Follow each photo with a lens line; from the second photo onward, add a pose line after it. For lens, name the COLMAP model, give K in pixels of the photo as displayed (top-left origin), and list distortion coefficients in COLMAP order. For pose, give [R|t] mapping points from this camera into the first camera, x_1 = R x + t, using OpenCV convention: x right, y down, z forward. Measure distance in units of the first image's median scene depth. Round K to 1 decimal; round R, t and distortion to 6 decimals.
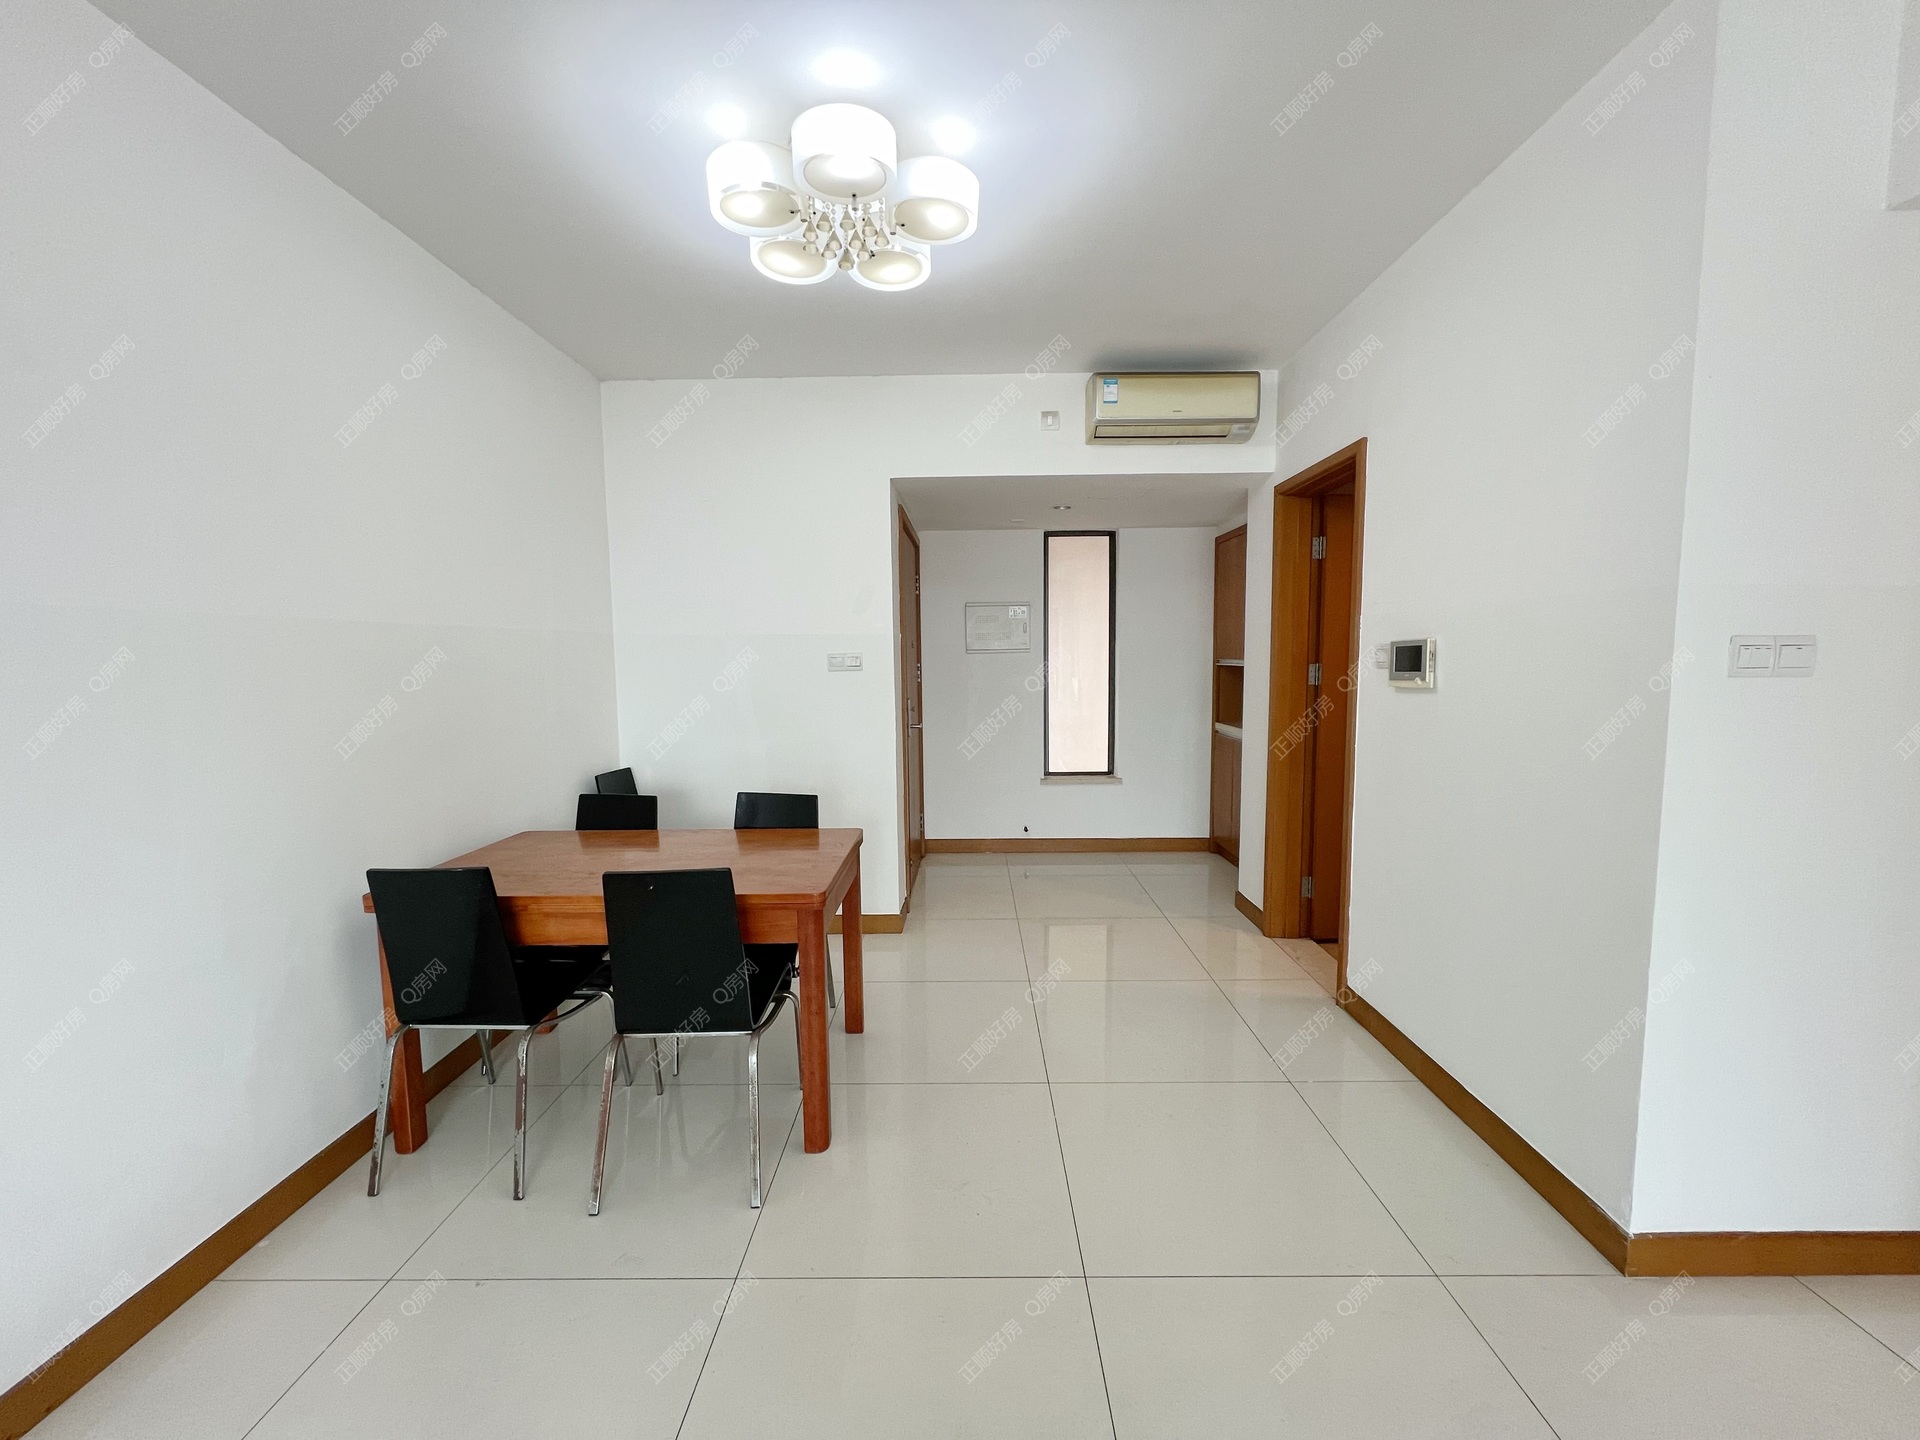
lens RADIAL K [[767.3, 0, 963.4], [0, 767.3, 724.1], [0, 0, 1]] dist [-0.024351, -0.000144]
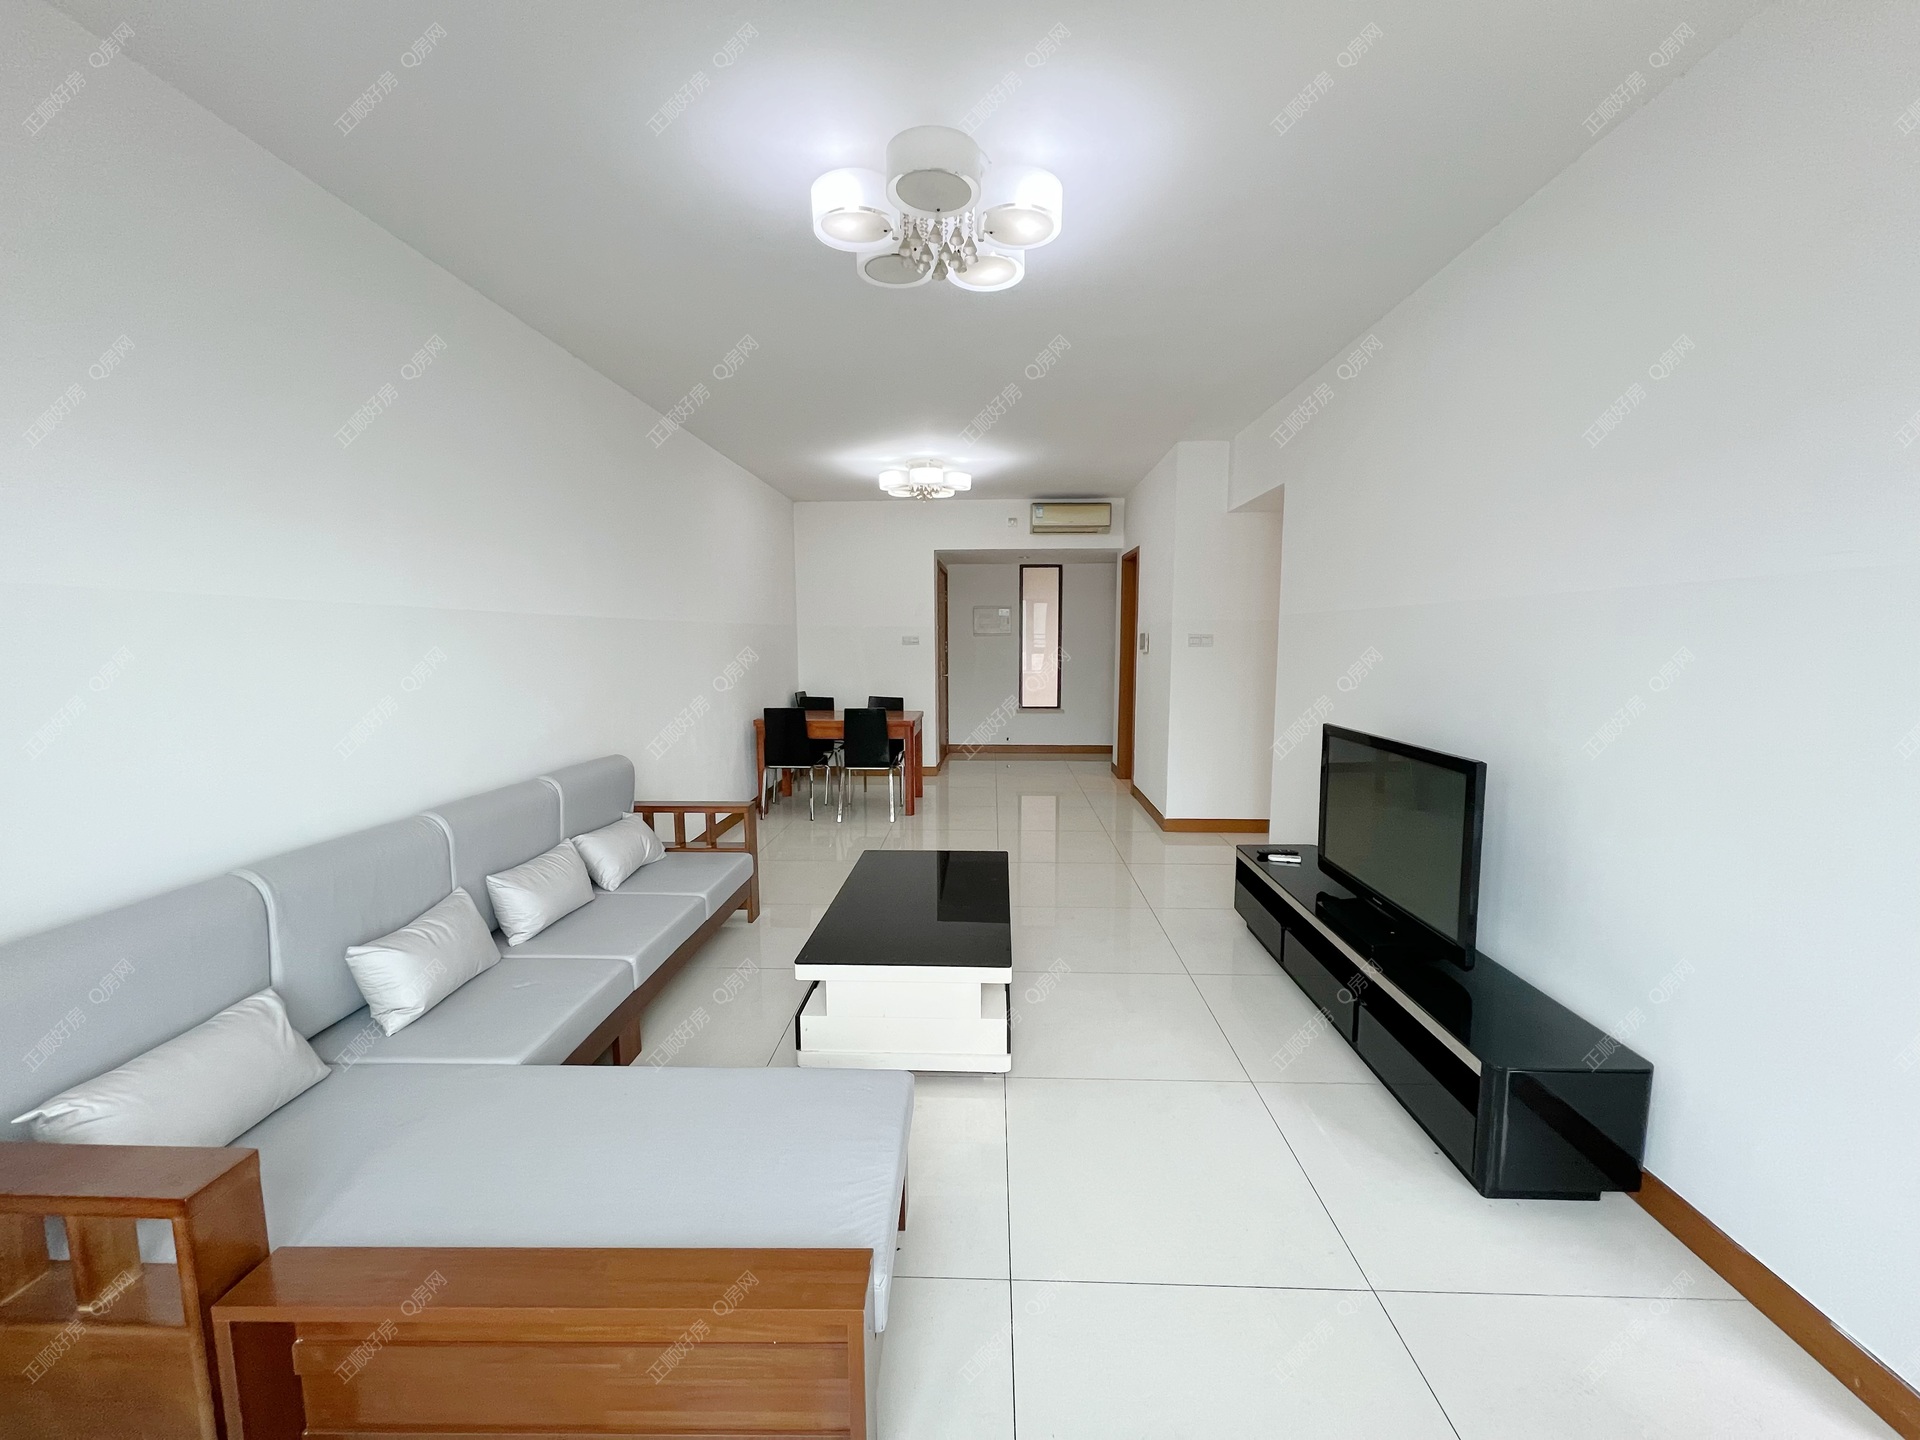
lens RADIAL K [[767.3, 0, 961.5], [0, 767.3, 720.8], [0, 0, 1]] dist [-0.024351, -0.000144]
pose [[0.999434, 0.011956, -0.031430, 0.045880], [-0.011254, 0.999685, 0.022425, 0.084295], [0.031688, -0.022058, 0.999254, -1.021887]]
